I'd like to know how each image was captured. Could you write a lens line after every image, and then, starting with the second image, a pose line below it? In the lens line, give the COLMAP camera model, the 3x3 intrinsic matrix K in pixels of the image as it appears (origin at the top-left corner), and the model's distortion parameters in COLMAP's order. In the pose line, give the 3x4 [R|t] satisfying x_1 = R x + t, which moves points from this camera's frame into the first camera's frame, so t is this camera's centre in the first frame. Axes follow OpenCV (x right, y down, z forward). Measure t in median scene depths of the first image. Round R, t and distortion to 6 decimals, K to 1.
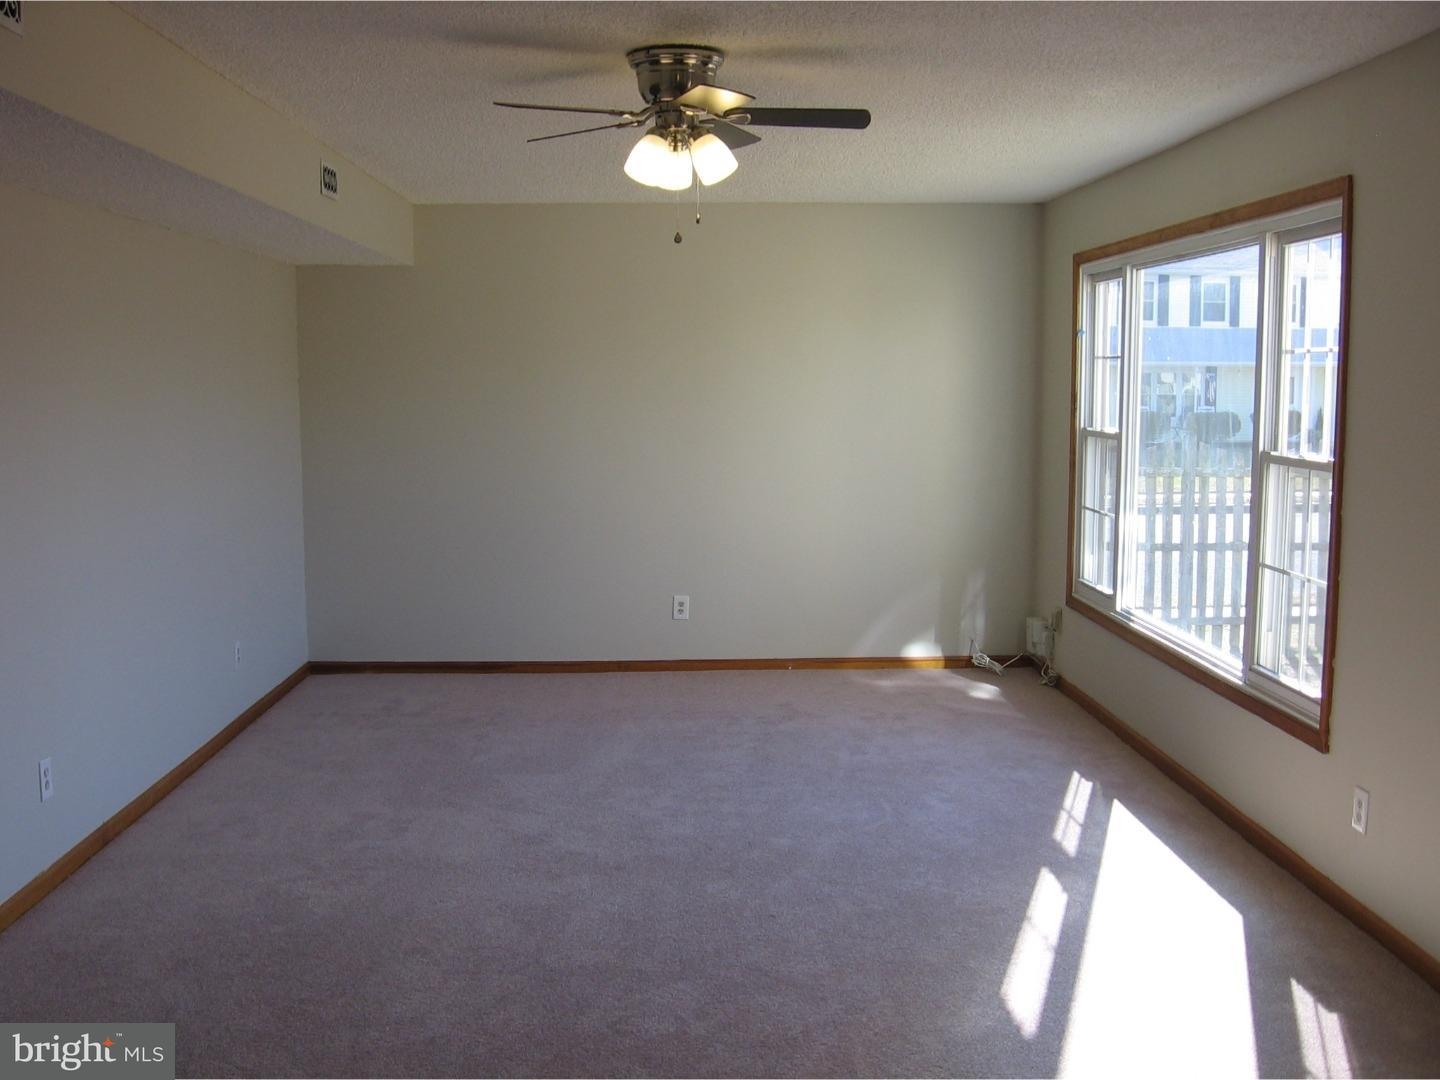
lens RADIAL K [[1523.5, 0, 694.1], [0, 1523.5, 563.8], [0, 0, 1]] dist [-0.147233, 0.144220]
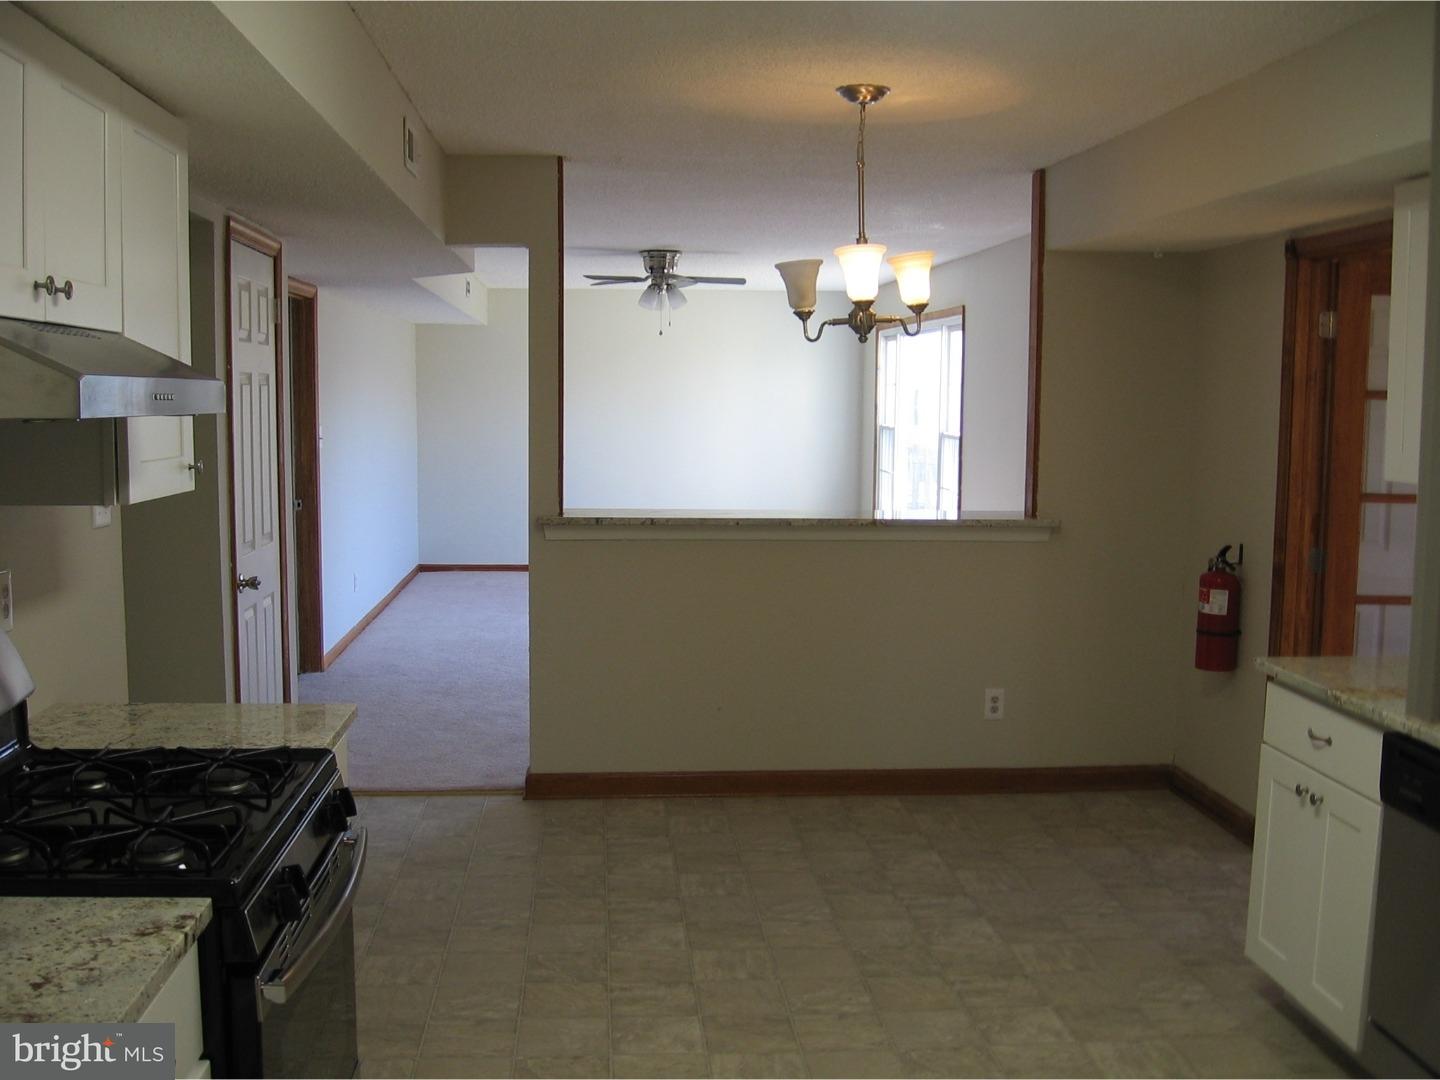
lens RADIAL K [[1523.5, 0, 694.1], [0, 1523.5, 563.8], [0, 0, 1]] dist [-0.147233, 0.144220]
pose [[0.998861, 0.005493, 0.047399, -0.054187], [-0.004996, 0.999931, -0.010603, 0.126294], [-0.047454, 0.010355, 0.998820, -1.033705]]
